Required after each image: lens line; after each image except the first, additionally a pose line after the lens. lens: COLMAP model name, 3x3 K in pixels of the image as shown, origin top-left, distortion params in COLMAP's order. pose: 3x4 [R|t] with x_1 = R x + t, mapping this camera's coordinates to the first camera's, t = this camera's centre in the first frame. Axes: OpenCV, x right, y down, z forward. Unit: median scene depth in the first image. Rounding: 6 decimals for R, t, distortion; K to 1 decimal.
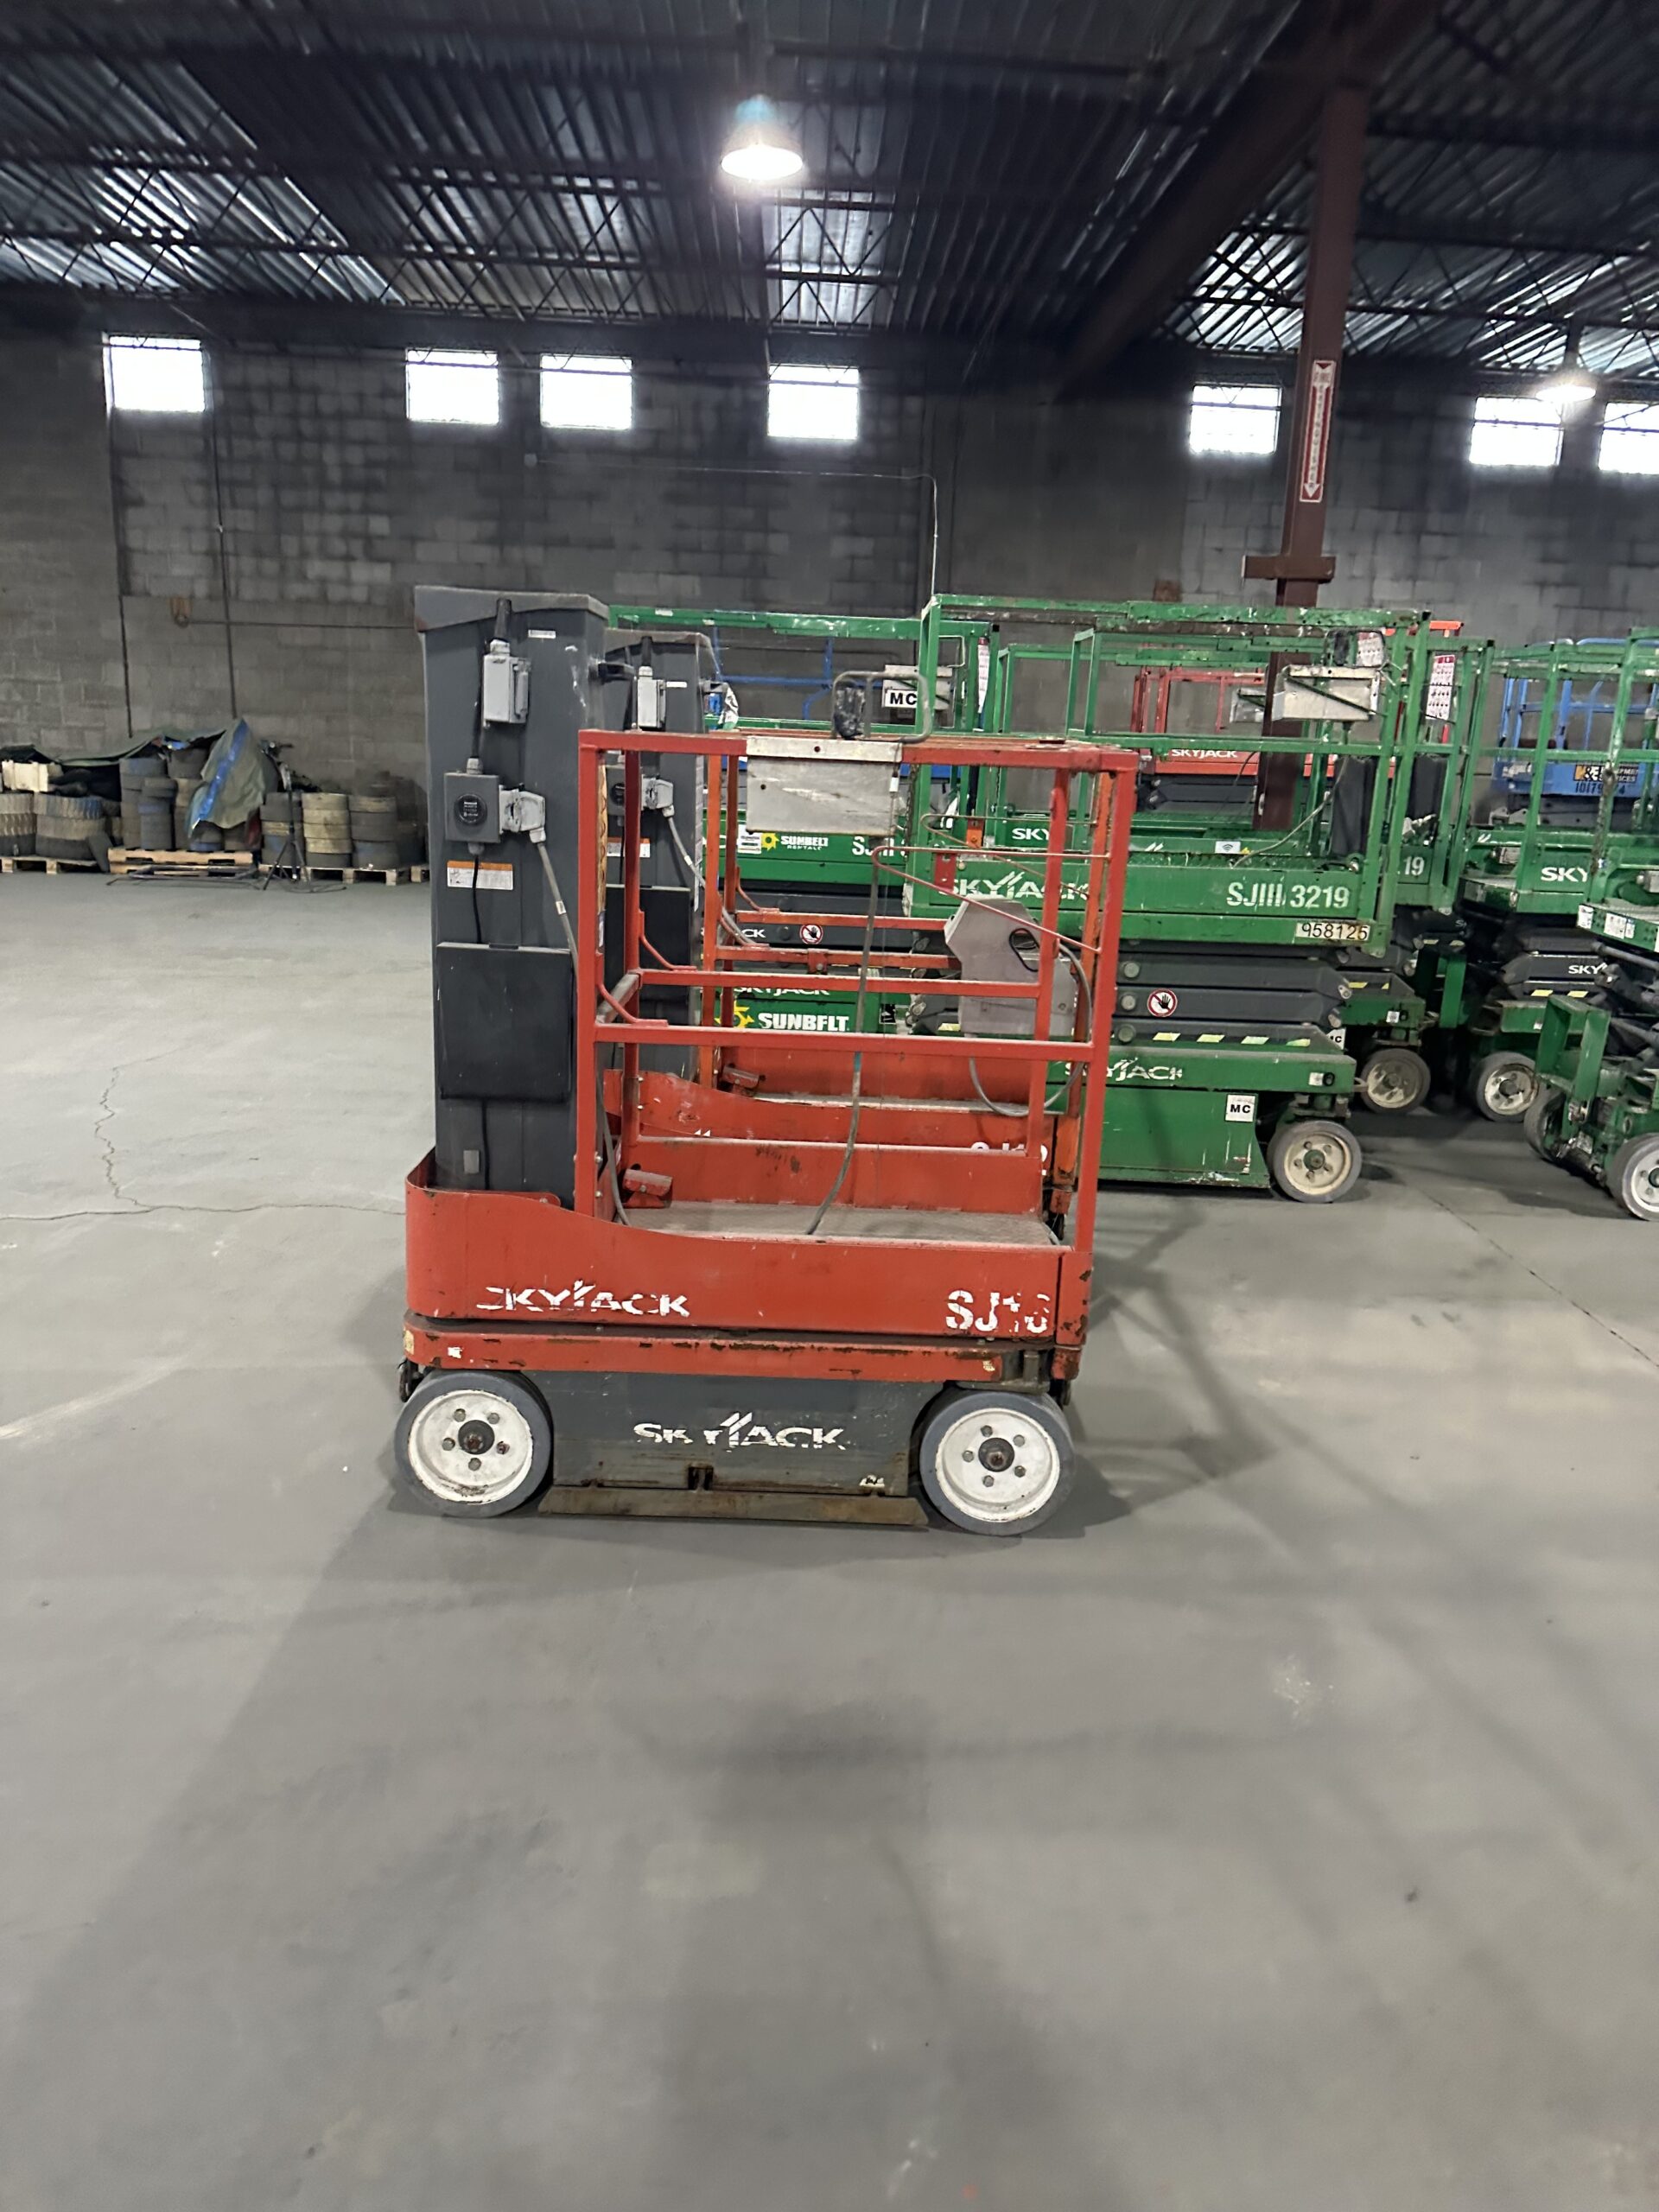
lens RADIAL K [[1545.2, 0, 823.7], [0, 1545.2, 1048.9], [0, 0, 1]] dist [0.036682, -0.078159]
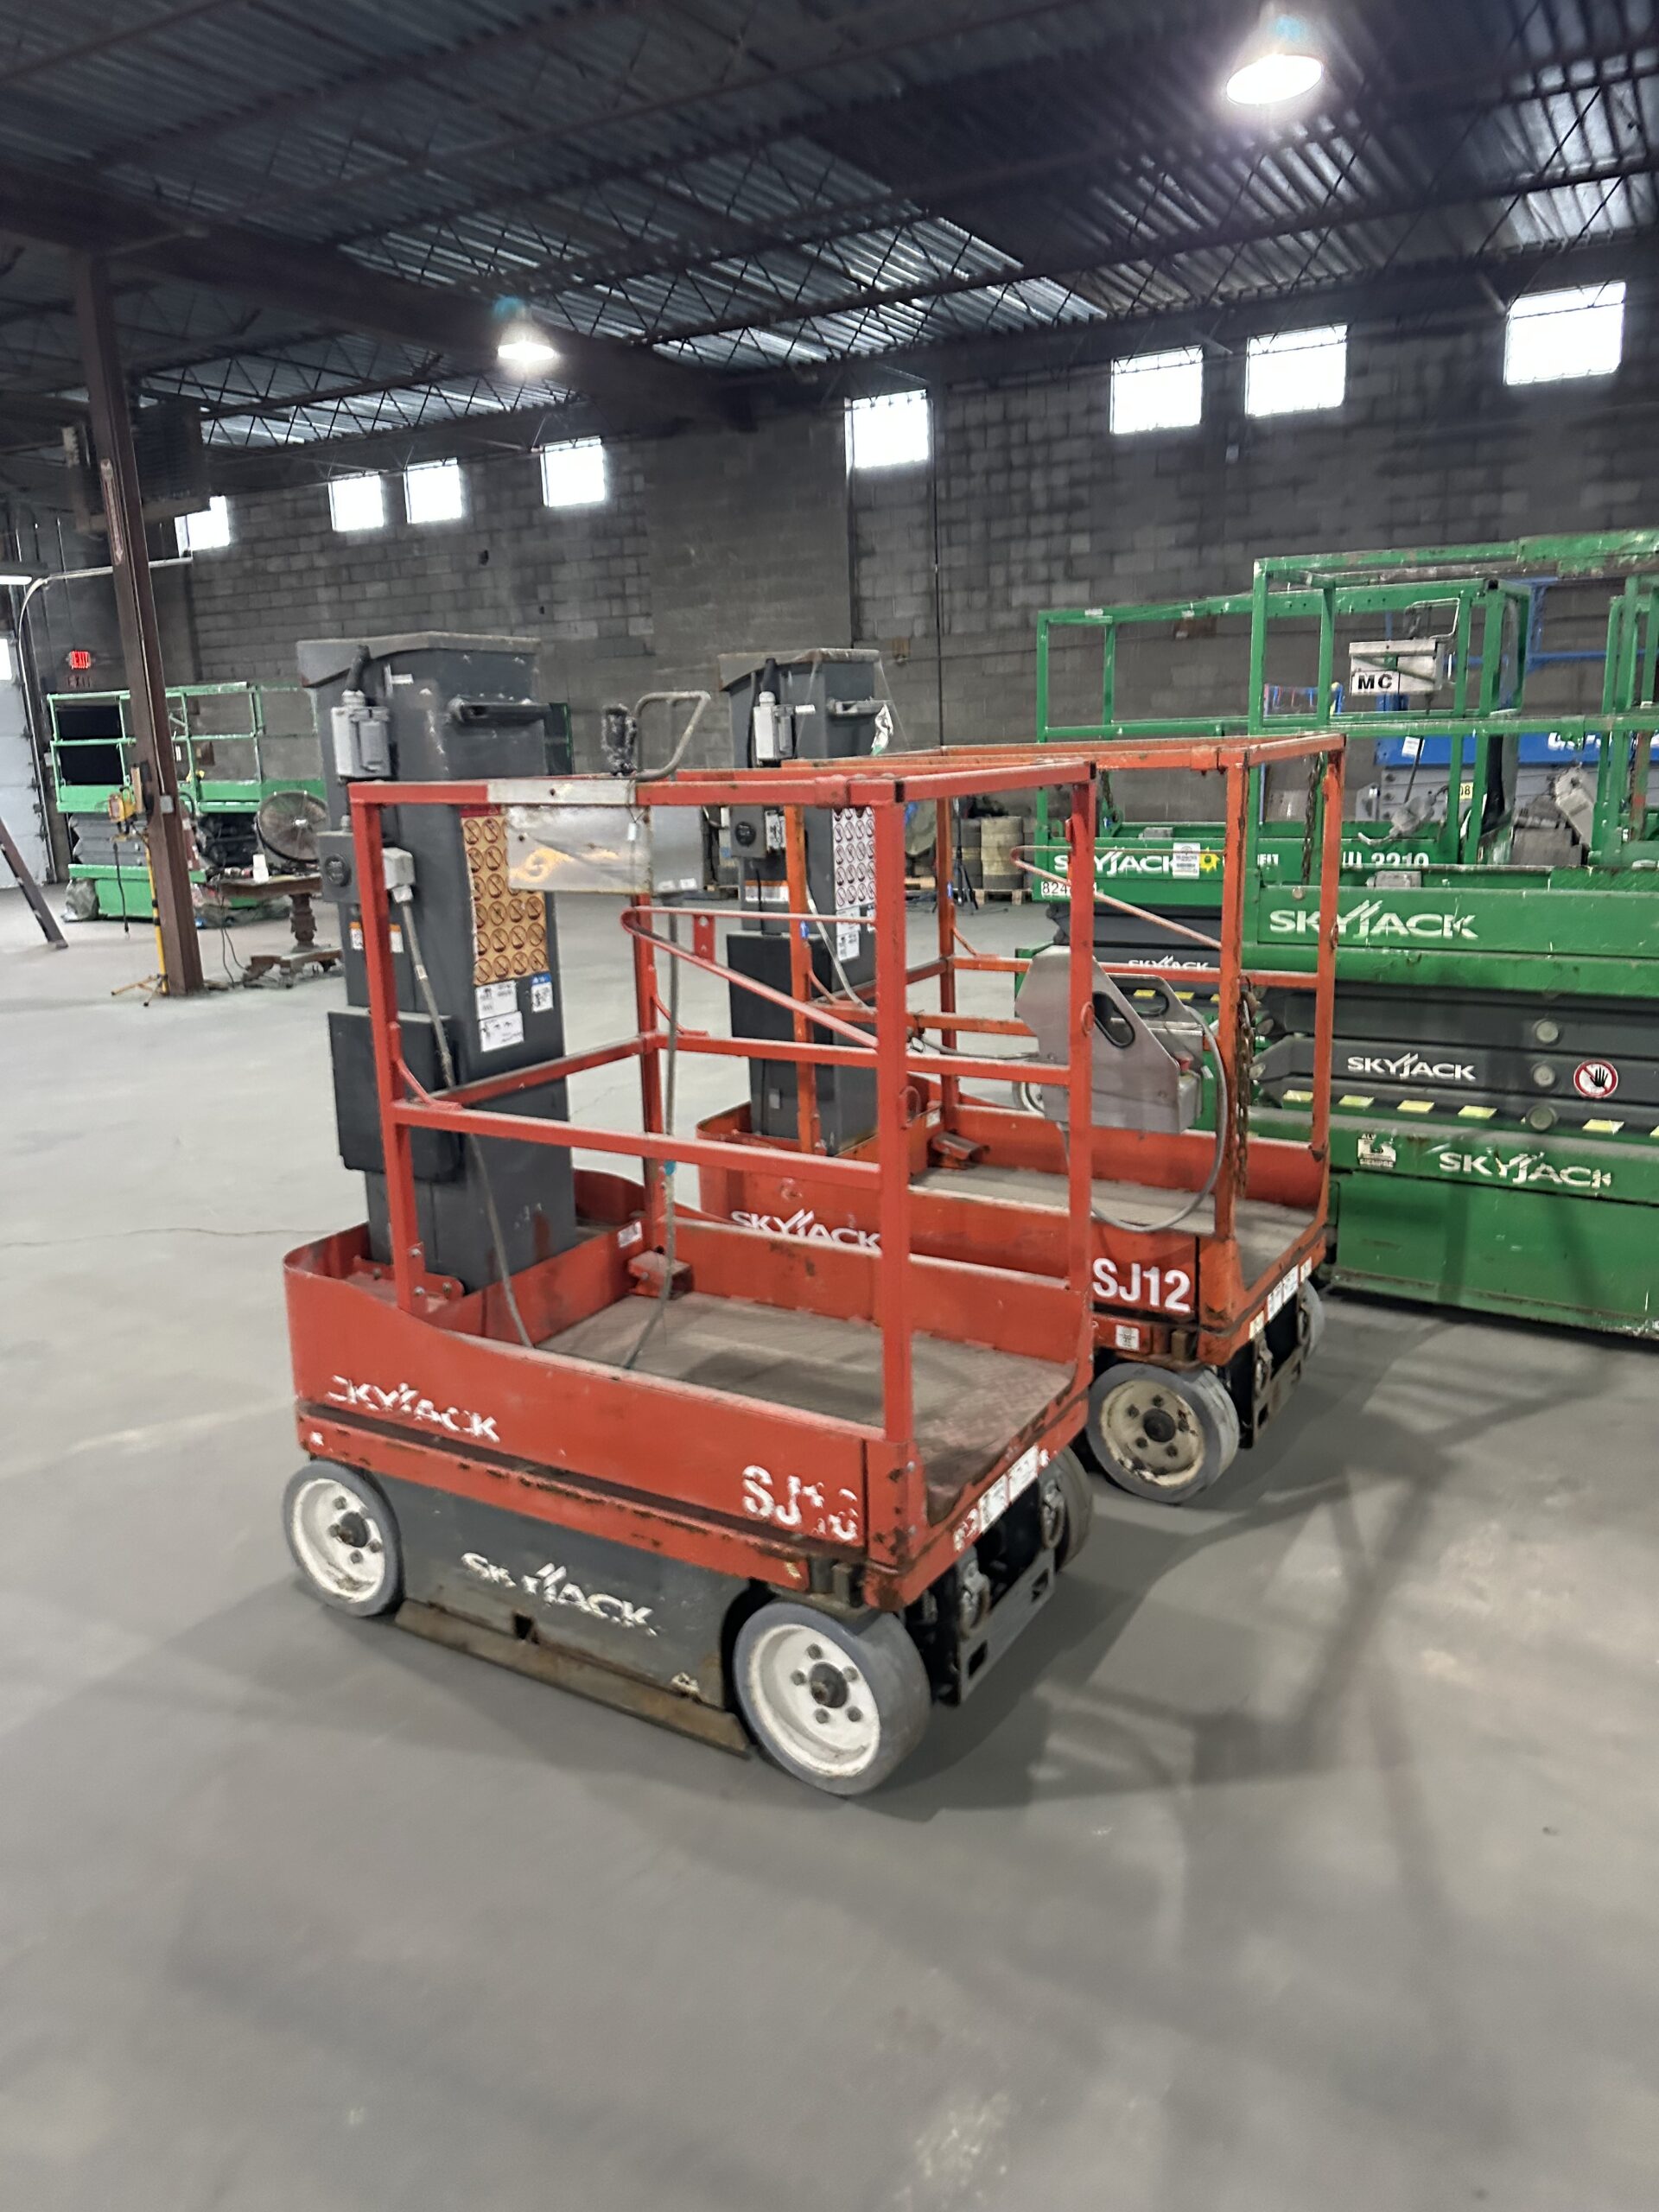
lens RADIAL K [[1538.8, 0, 840.2], [0, 1538.8, 1037.3], [0, 0, 1]] dist [0.122376, -0.297125]
pose [[0.853668, 0.031896, -0.519839, 0.298359], [-0.038418, 0.999260, -0.001777, -0.034921], [0.519398, 0.021488, 0.854262, 0.194916]]
